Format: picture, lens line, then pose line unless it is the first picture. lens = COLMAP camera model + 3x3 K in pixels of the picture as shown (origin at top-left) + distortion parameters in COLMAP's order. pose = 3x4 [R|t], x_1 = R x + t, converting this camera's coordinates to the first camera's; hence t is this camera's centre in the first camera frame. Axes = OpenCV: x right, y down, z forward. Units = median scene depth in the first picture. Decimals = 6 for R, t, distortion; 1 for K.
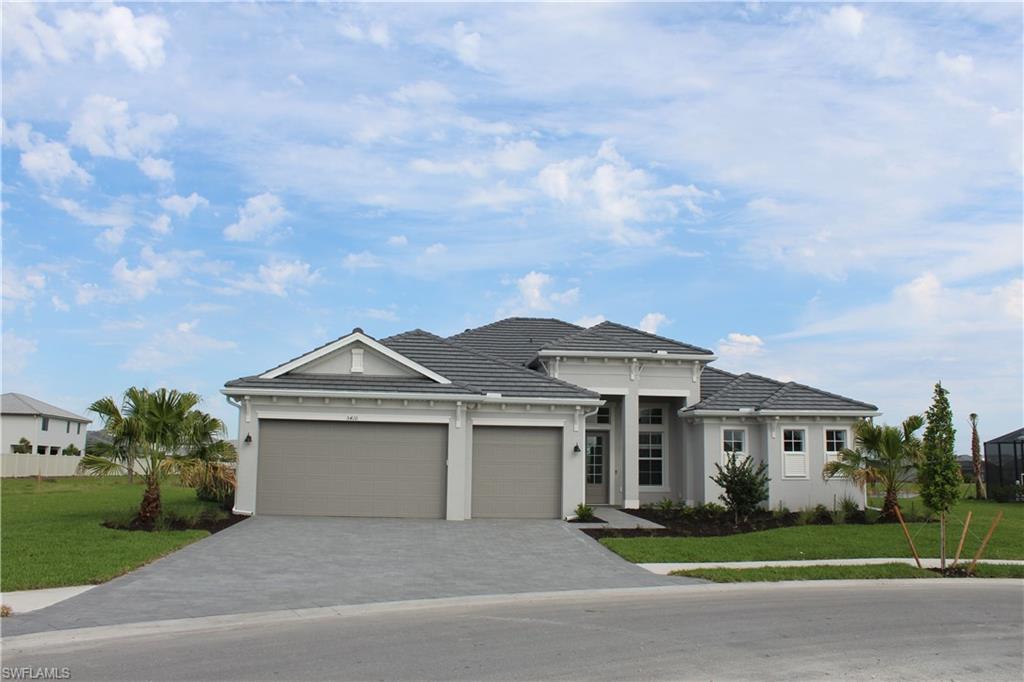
lens RADIAL K [[852.9, 0, 516.1], [0, 852.9, 341.3], [0, 0, 1]] dist [-0.157395, 0.130772]
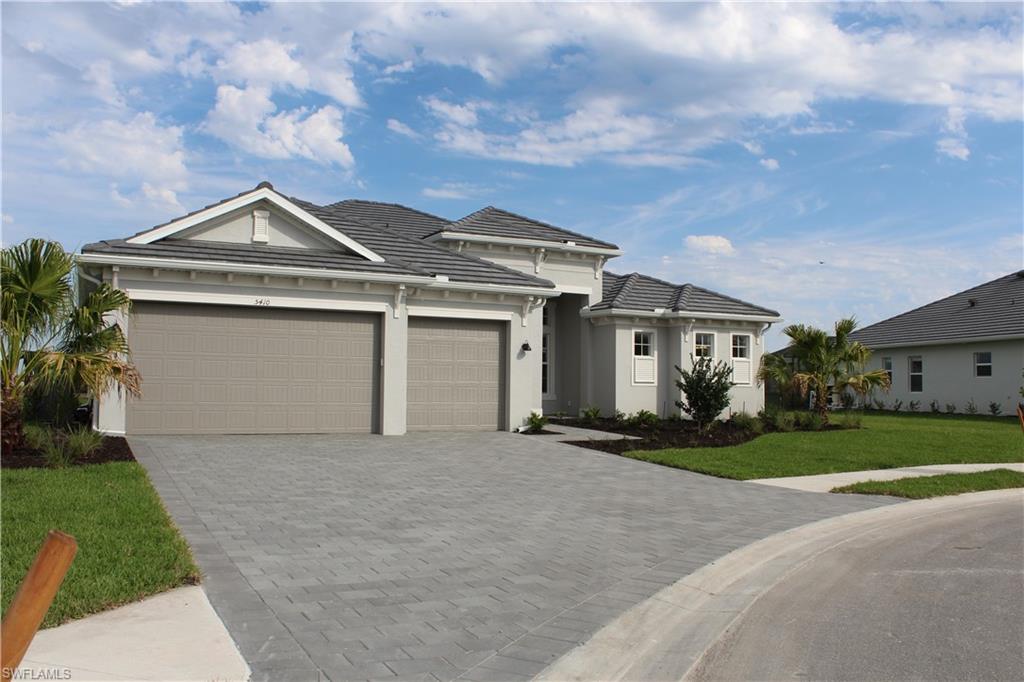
lens RADIAL K [[852.9, 0, 515.2], [0, 852.9, 343.9], [0, 0, 1]] dist [-0.157395, 0.130772]
pose [[0.934368, 0.014057, 0.356033, -0.238420], [-0.050769, 0.994279, 0.093980, 0.044589], [-0.352675, -0.105887, 0.929736, 0.222317]]
